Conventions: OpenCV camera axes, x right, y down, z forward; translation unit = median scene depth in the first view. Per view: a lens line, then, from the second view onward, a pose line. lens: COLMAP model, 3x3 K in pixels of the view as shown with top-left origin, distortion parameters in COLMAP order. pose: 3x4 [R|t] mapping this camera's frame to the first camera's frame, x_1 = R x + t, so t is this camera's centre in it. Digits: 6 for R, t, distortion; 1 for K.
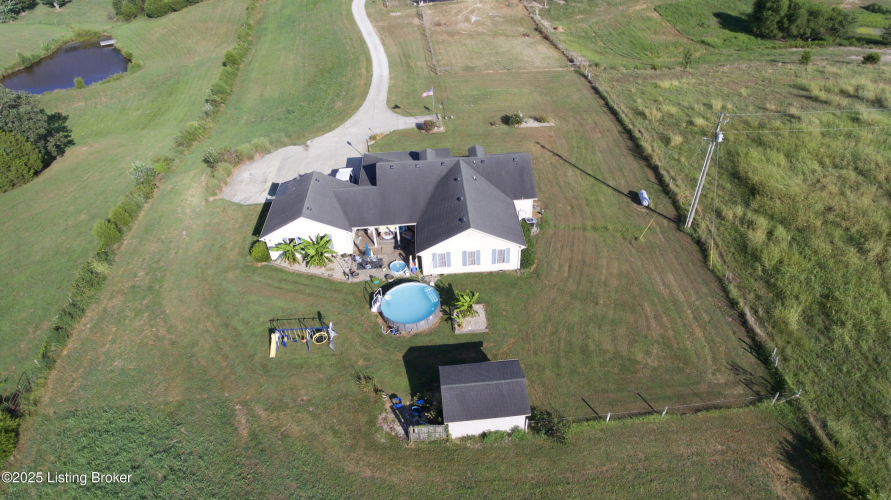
lens RADIAL K [[526.0, 0, 447.2], [0, 526.0, 246.9], [0, 0, 1]] dist [0.004673, -0.006277]
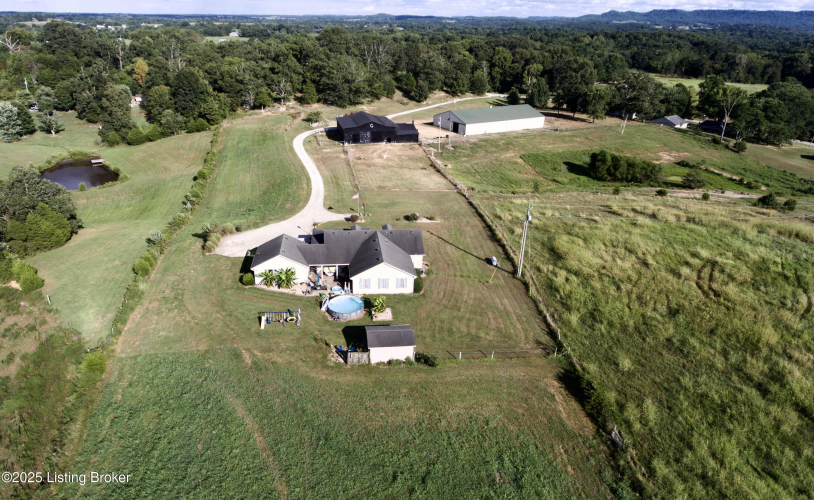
lens RADIAL K [[526.2, 0, 370.3], [0, 526.2, 249.0], [0, 0, 1]] dist [-0.001419, 0.002294]
pose [[0.998593, 0.042833, 0.031278, -0.045069], [-0.033749, 0.968106, -0.248256, 0.293111], [-0.040914, 0.246851, 0.968189, -0.539678]]
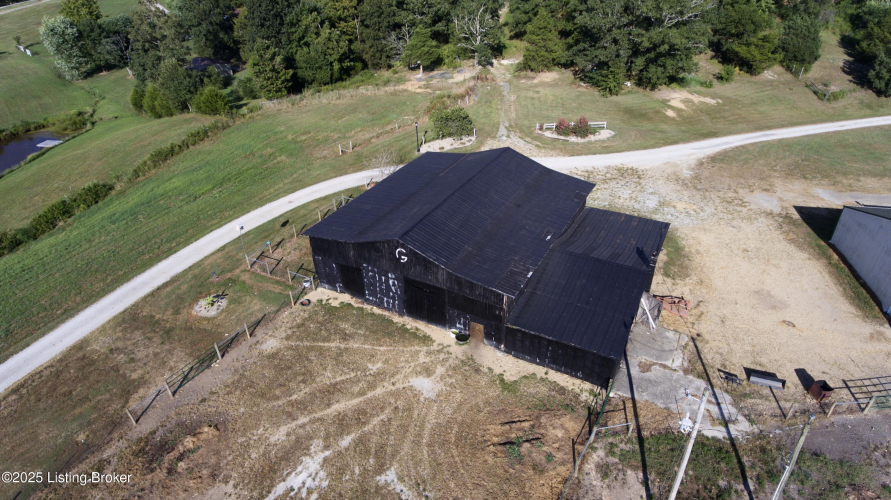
lens RADIAL K [[526.0, 0, 447.2], [0, 526.0, 246.9], [0, 0, 1]] dist [0.004673, -0.006277]
pose [[0.782519, 0.351812, -0.513705, 0.444184], [-0.398195, 0.917049, 0.021480, -1.279438], [0.478649, 0.187746, 0.857698, 1.790206]]
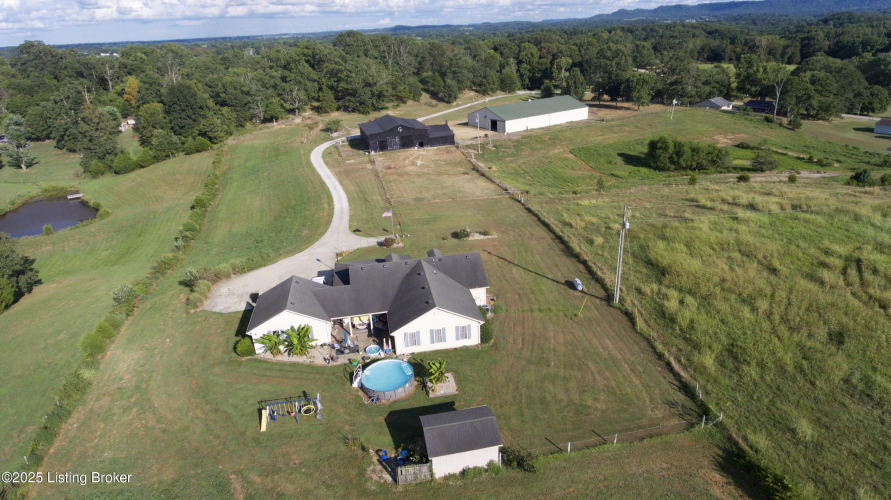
lens RADIAL K [[526.0, 0, 447.2], [0, 526.0, 246.9], [0, 0, 1]] dist [0.004673, -0.006277]
pose [[0.993399, -0.047204, 0.104551, -0.041160], [0.073827, 0.960658, -0.267741, 0.131007], [-0.087800, 0.273692, 0.957801, -0.140756]]
